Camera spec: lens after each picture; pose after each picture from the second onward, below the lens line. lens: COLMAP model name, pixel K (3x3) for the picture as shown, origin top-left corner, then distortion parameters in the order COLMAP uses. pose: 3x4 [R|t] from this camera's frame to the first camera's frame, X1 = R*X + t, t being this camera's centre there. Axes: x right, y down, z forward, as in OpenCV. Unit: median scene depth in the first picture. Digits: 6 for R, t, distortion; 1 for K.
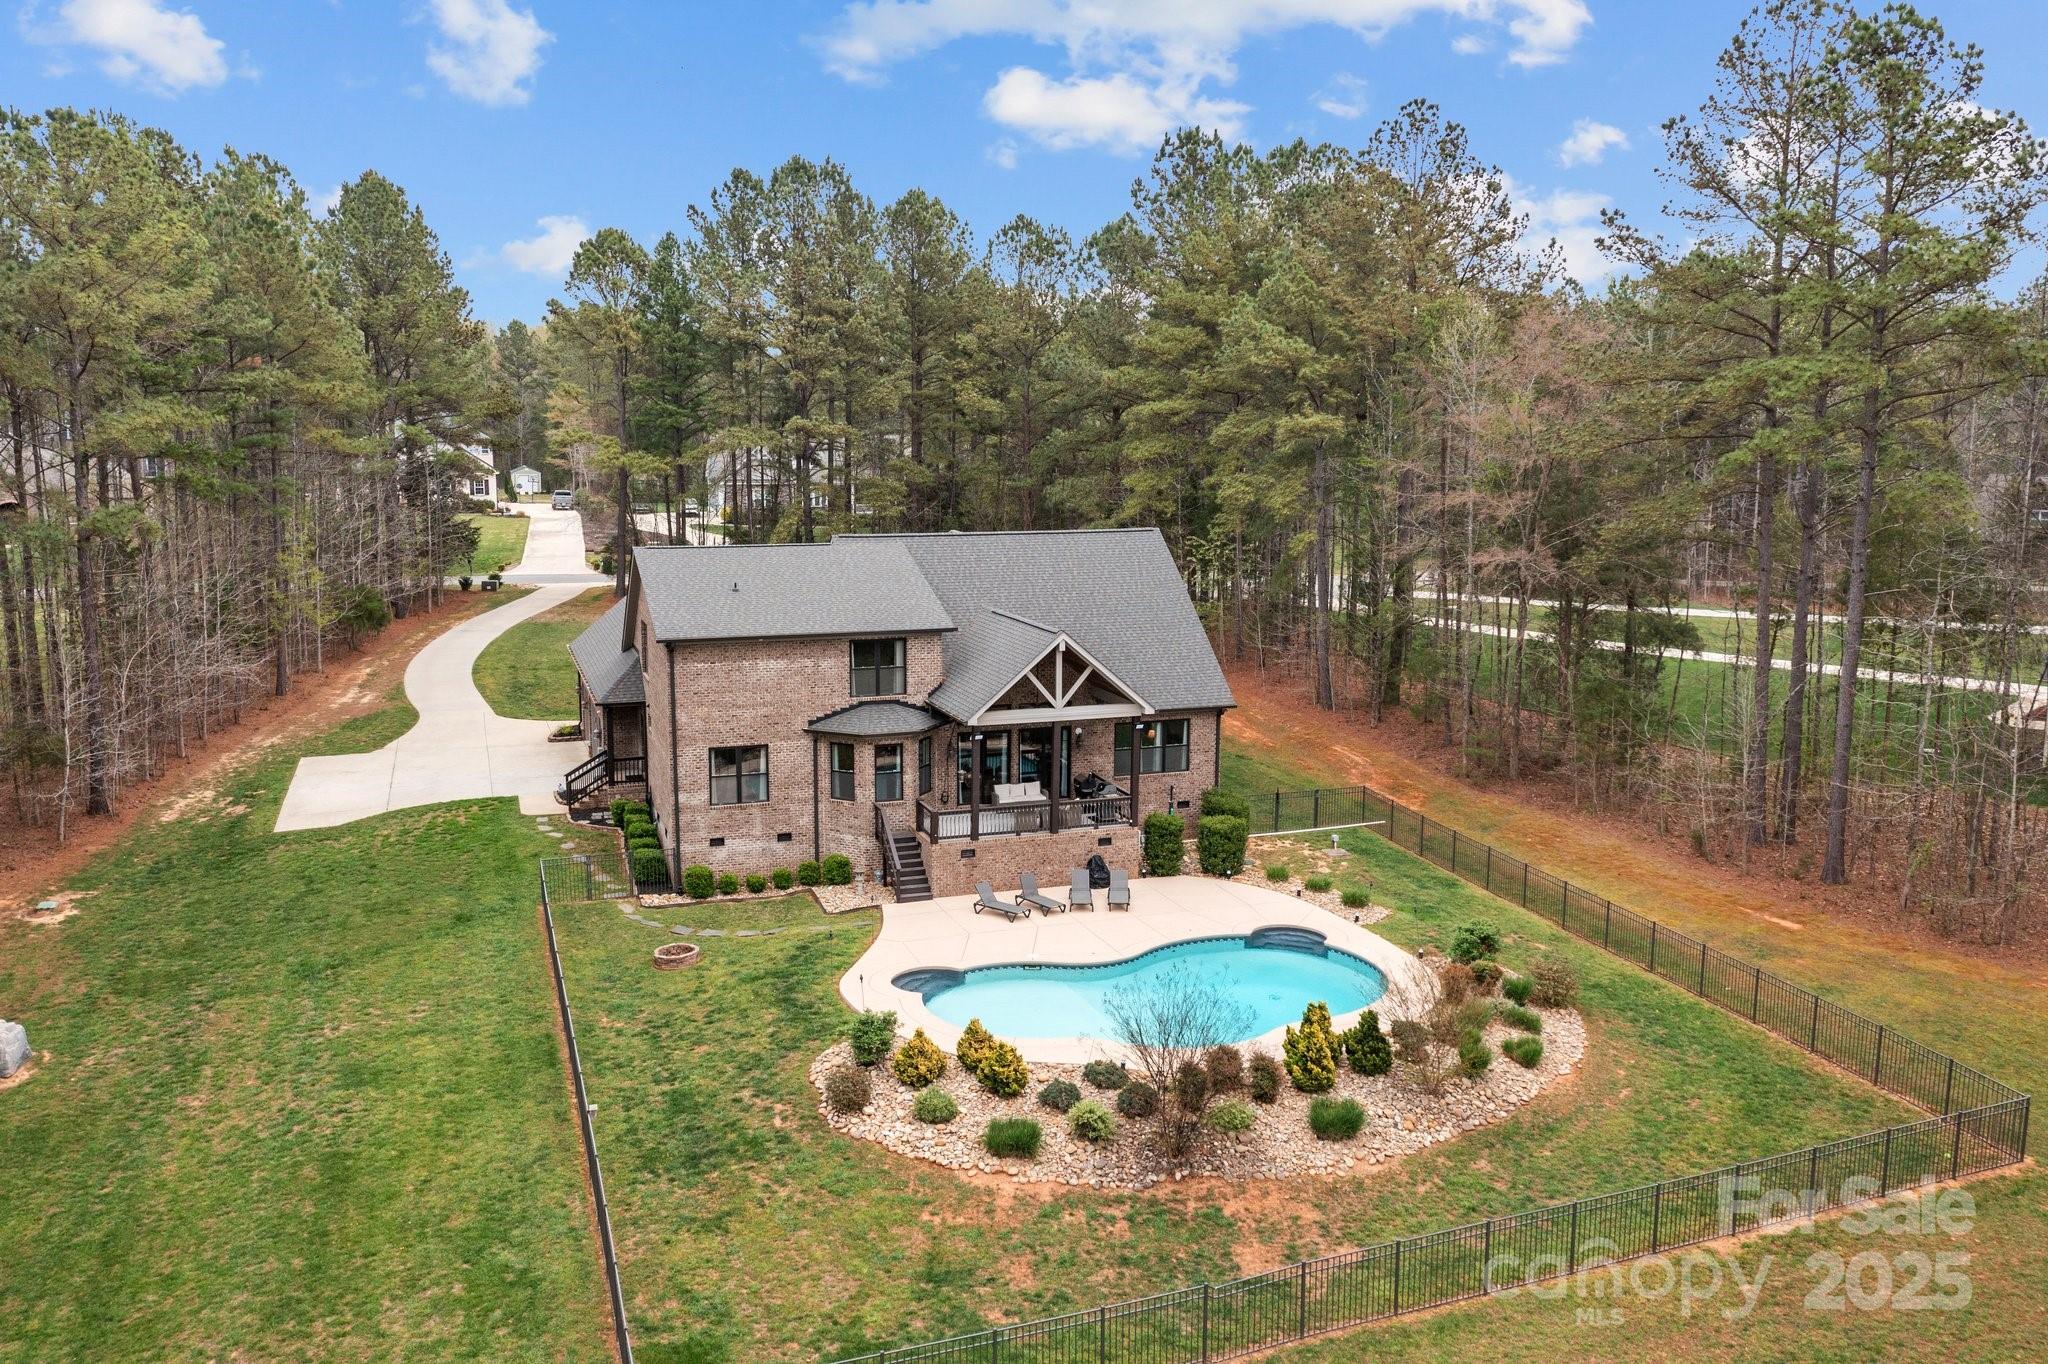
lens RADIAL K [[1620.6, 0, 1023.7], [0, 1620.6, 675.3], [0, 0, 1]] dist [-0.012721, 0.005286]
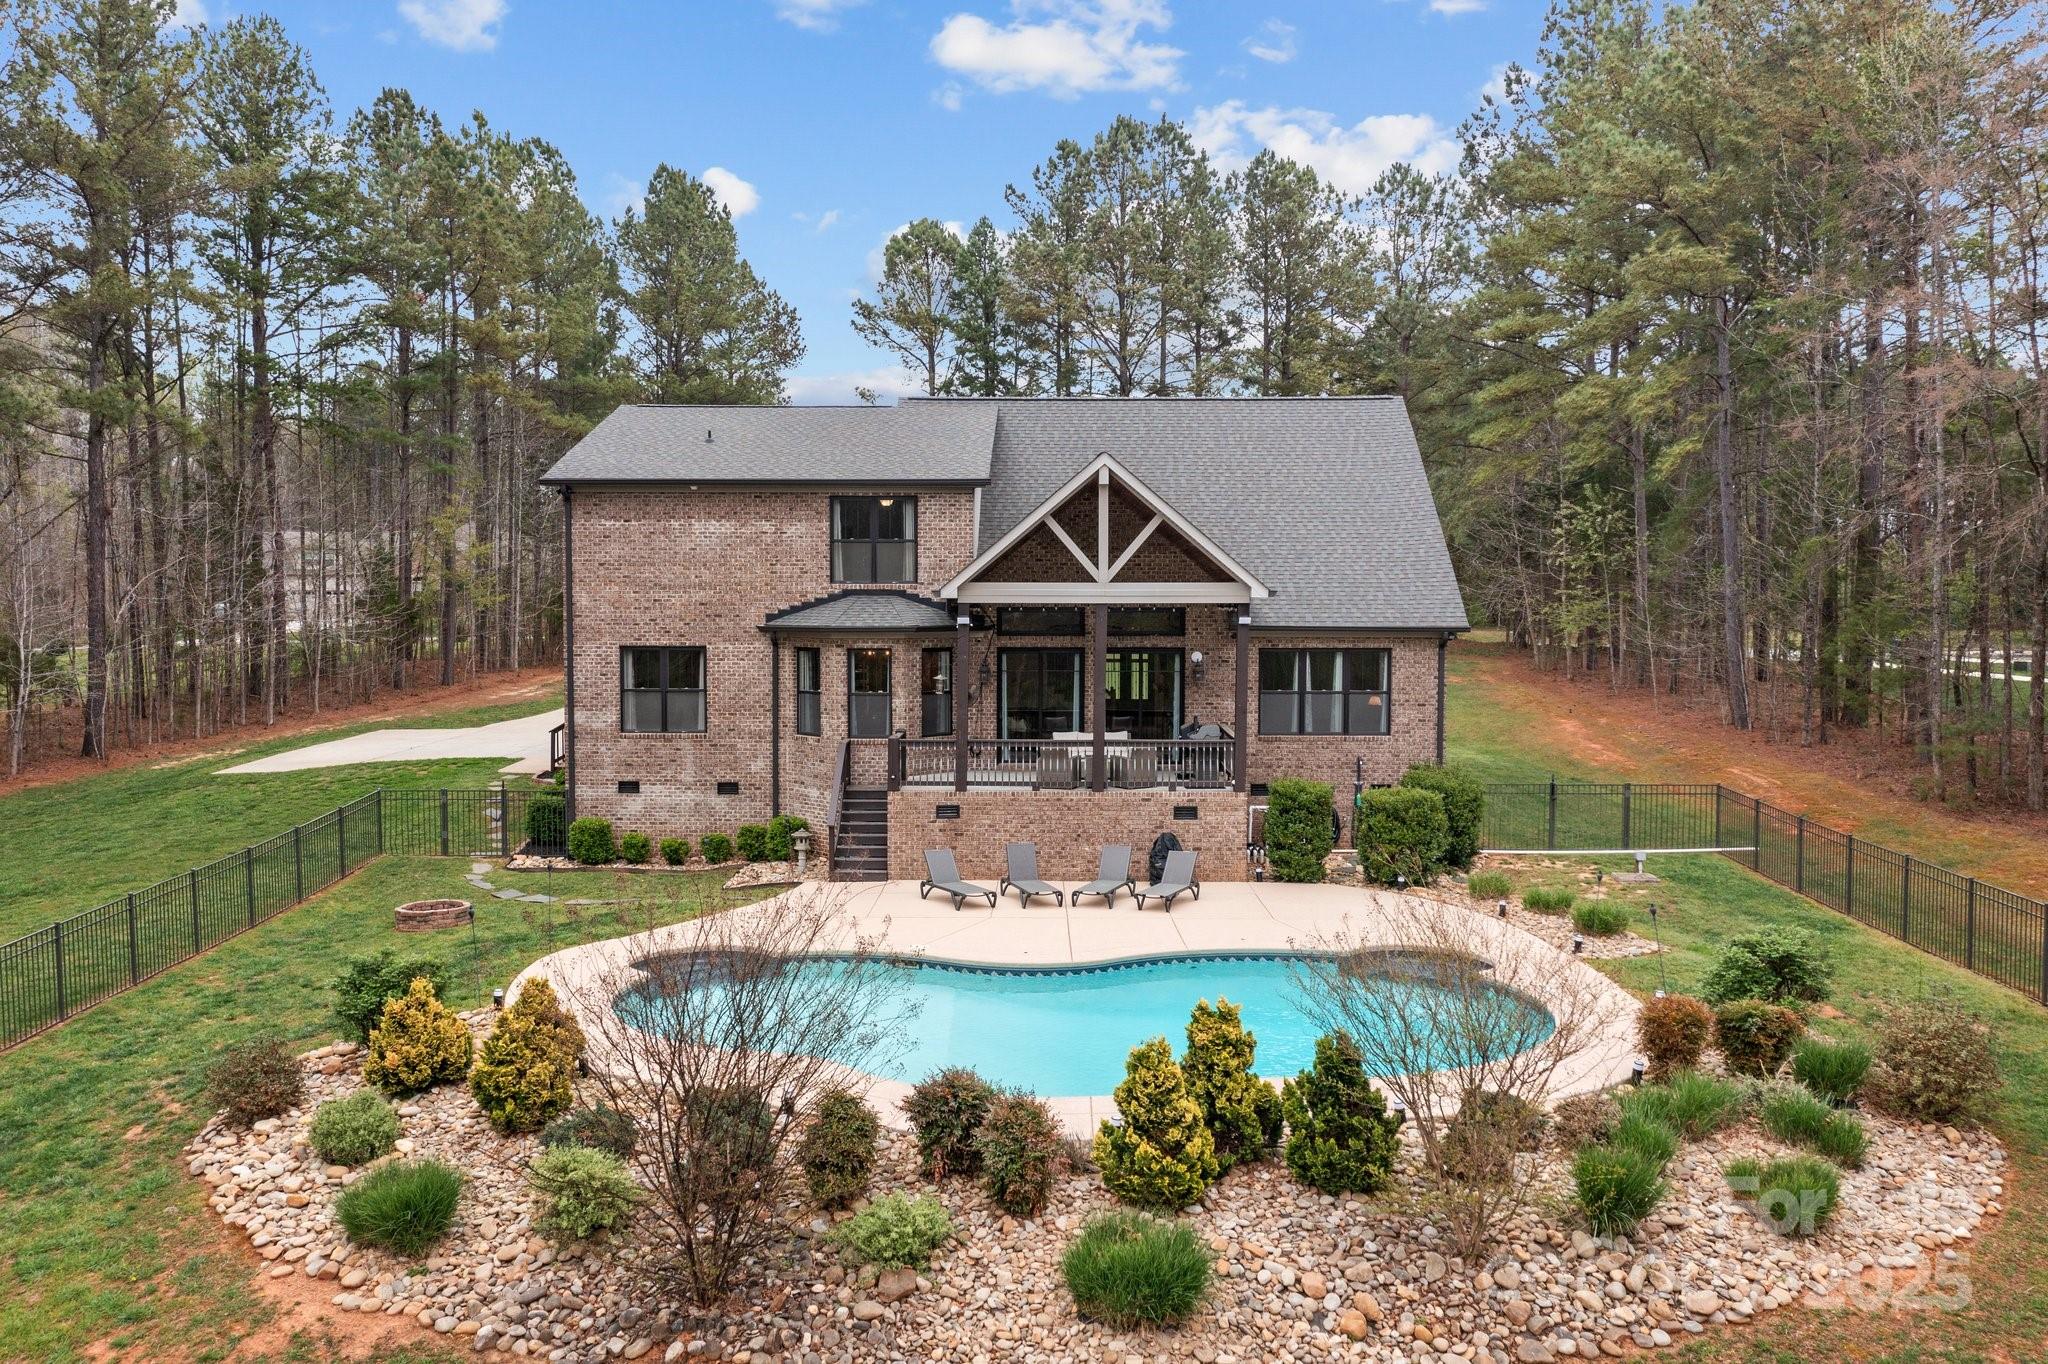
lens RADIAL K [[1620.6, 0, 1023.7], [0, 1620.6, 675.3], [0, 0, 1]] dist [-0.012721, 0.005286]
pose [[0.938829, 0.014125, -0.344094, 0.200970], [-0.052290, 0.993421, -0.101887, 0.116996], [0.340390, 0.113647, 0.933391, 0.414570]]
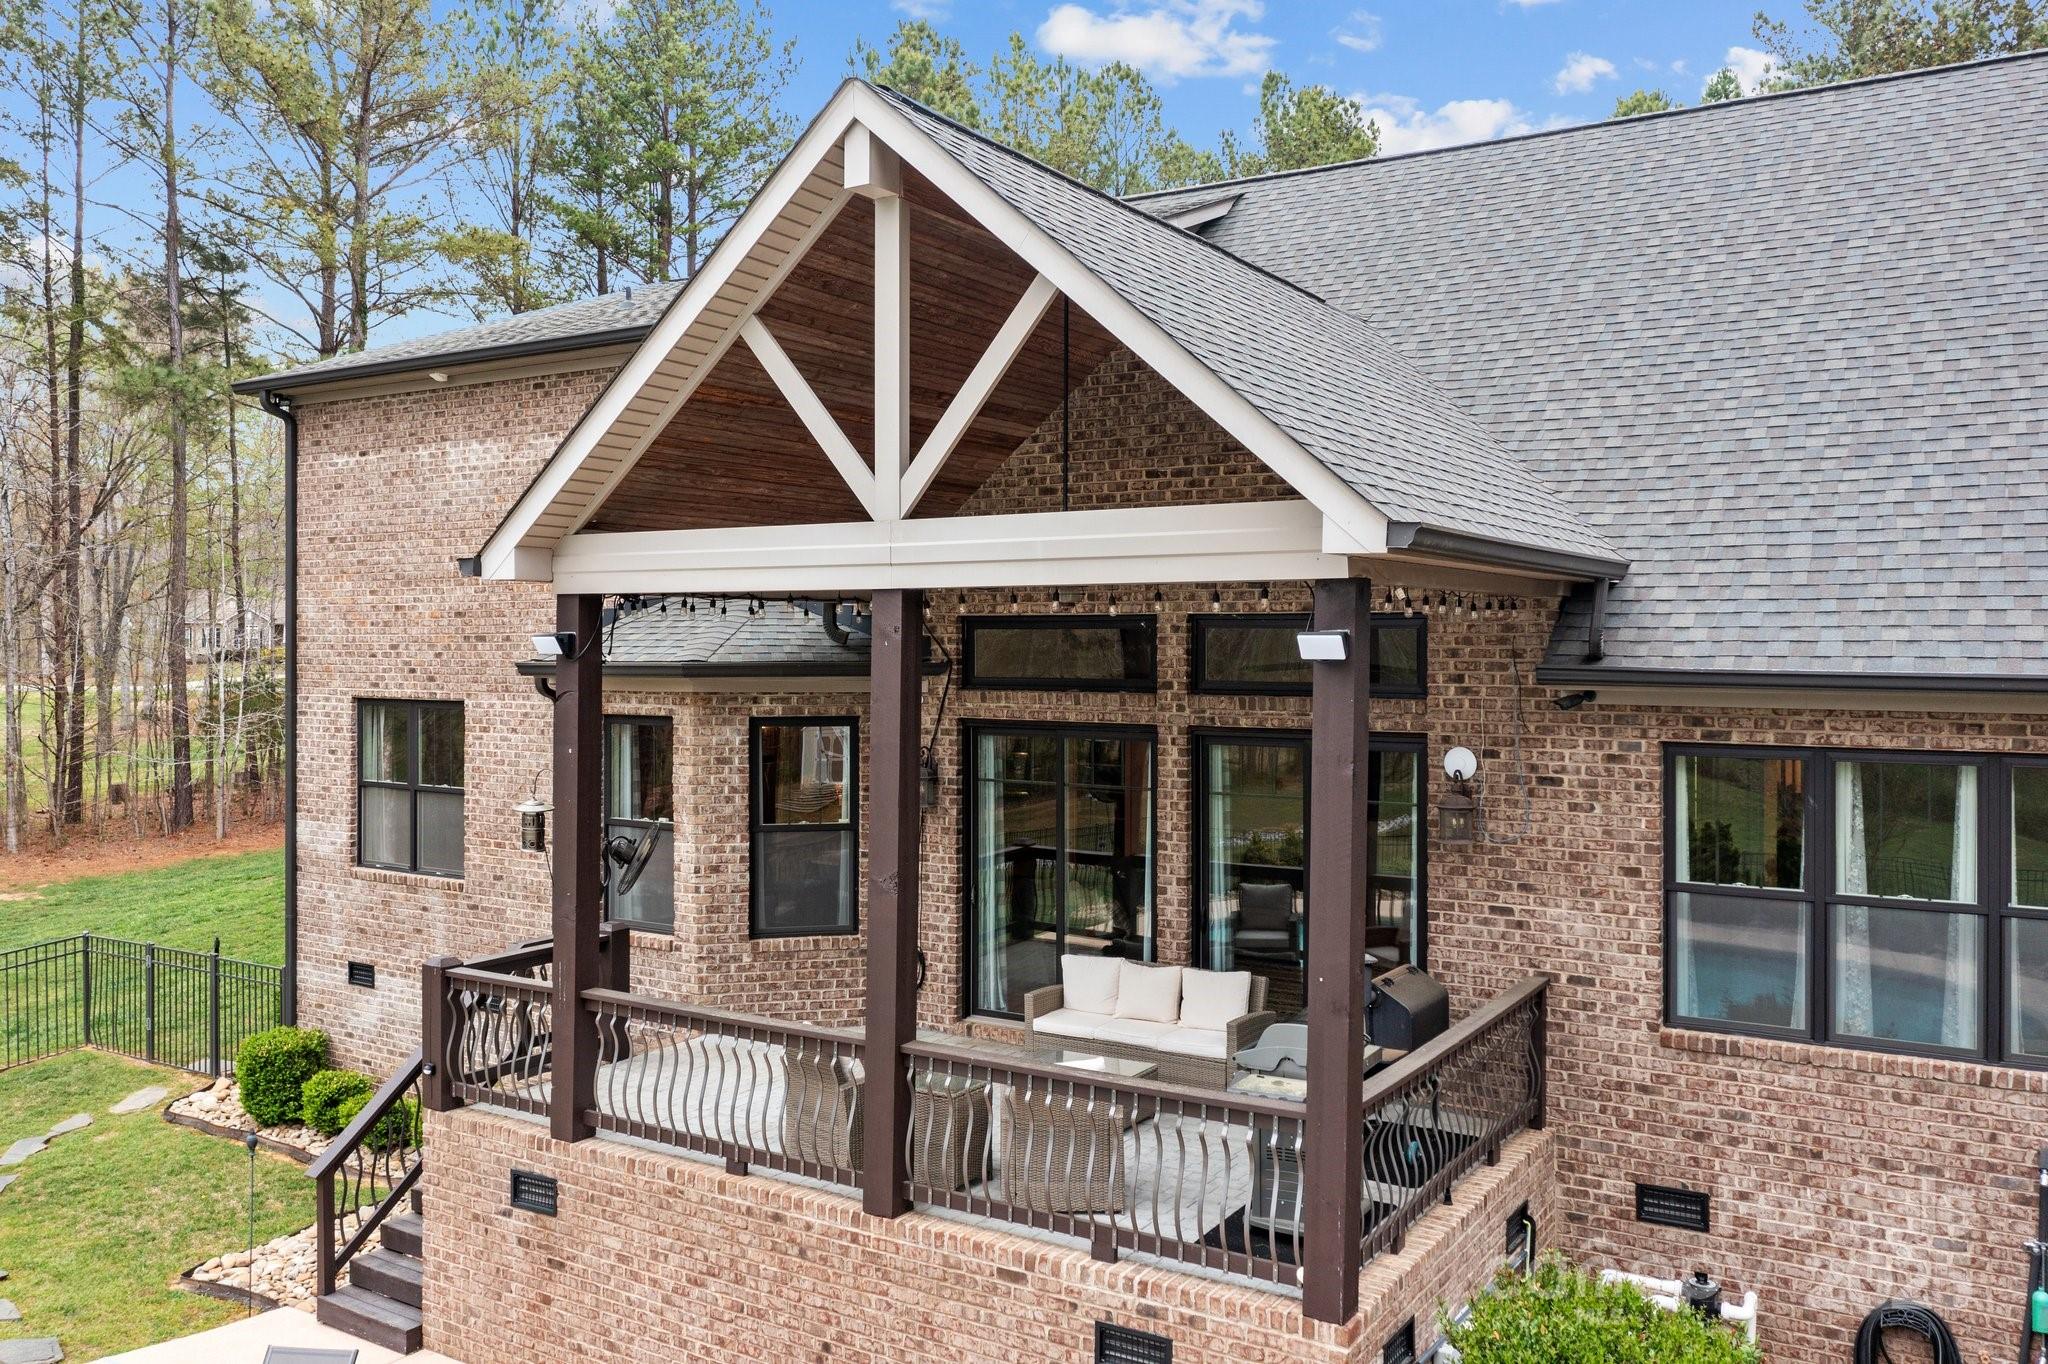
lens RADIAL K [[1637.5, 0, 1023.7], [0, 1637.5, 637.0], [0, 0, 1]] dist [-0.014922, -0.000854]
pose [[0.621791, -0.003400, -0.783176, 0.173644], [-0.122249, 0.987312, -0.101344, 0.049537], [0.773583, 0.158758, 0.613486, 0.883581]]
